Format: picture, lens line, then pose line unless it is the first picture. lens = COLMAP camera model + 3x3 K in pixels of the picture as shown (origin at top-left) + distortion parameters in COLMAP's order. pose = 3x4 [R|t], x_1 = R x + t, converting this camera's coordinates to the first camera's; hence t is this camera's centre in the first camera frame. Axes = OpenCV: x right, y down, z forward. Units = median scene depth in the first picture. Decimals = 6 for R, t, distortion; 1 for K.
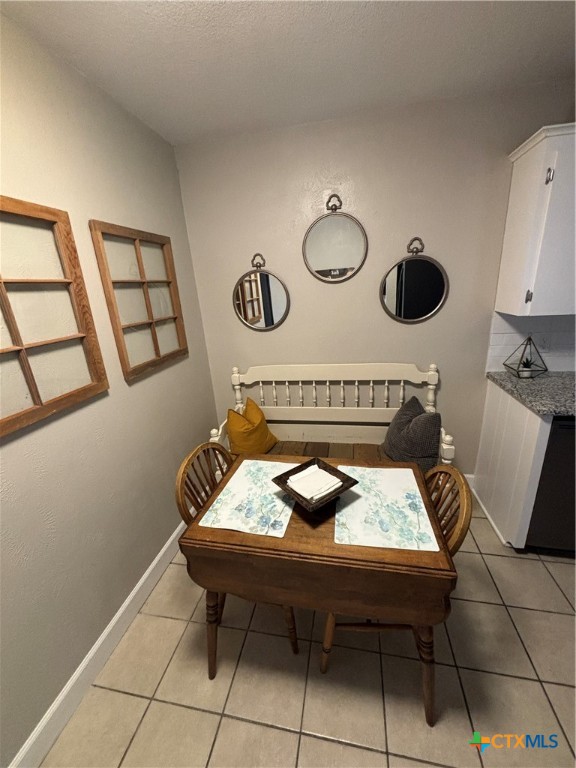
lens RADIAL K [[308.9, 0, 289.9], [0, 308.9, 383.8], [0, 0, 1]] dist [-0.002571, 0.003524]
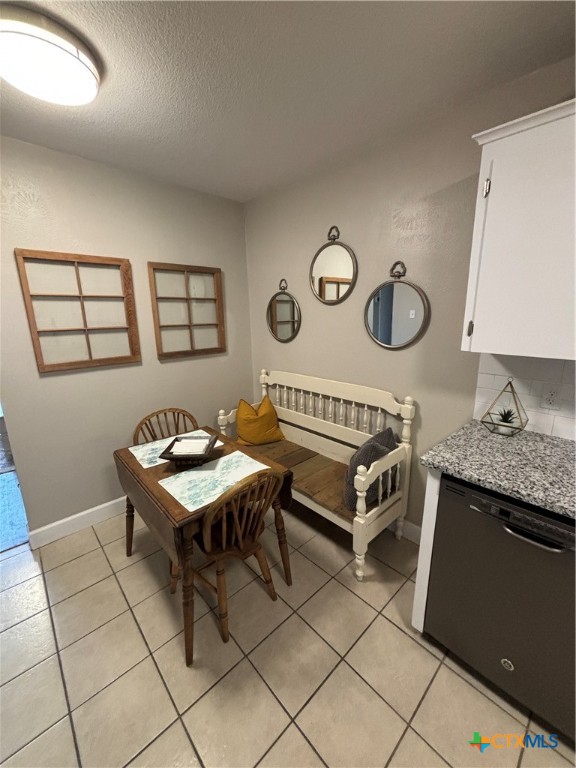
lens RADIAL K [[308.9, 0, 289.9], [0, 308.9, 383.8], [0, 0, 1]] dist [-0.002571, 0.003524]
pose [[0.812136, 0.181882, -0.554396, 0.734886], [-0.214296, 0.976747, 0.006522, -0.034141], [0.542690, 0.113508, 0.832228, 0.055695]]
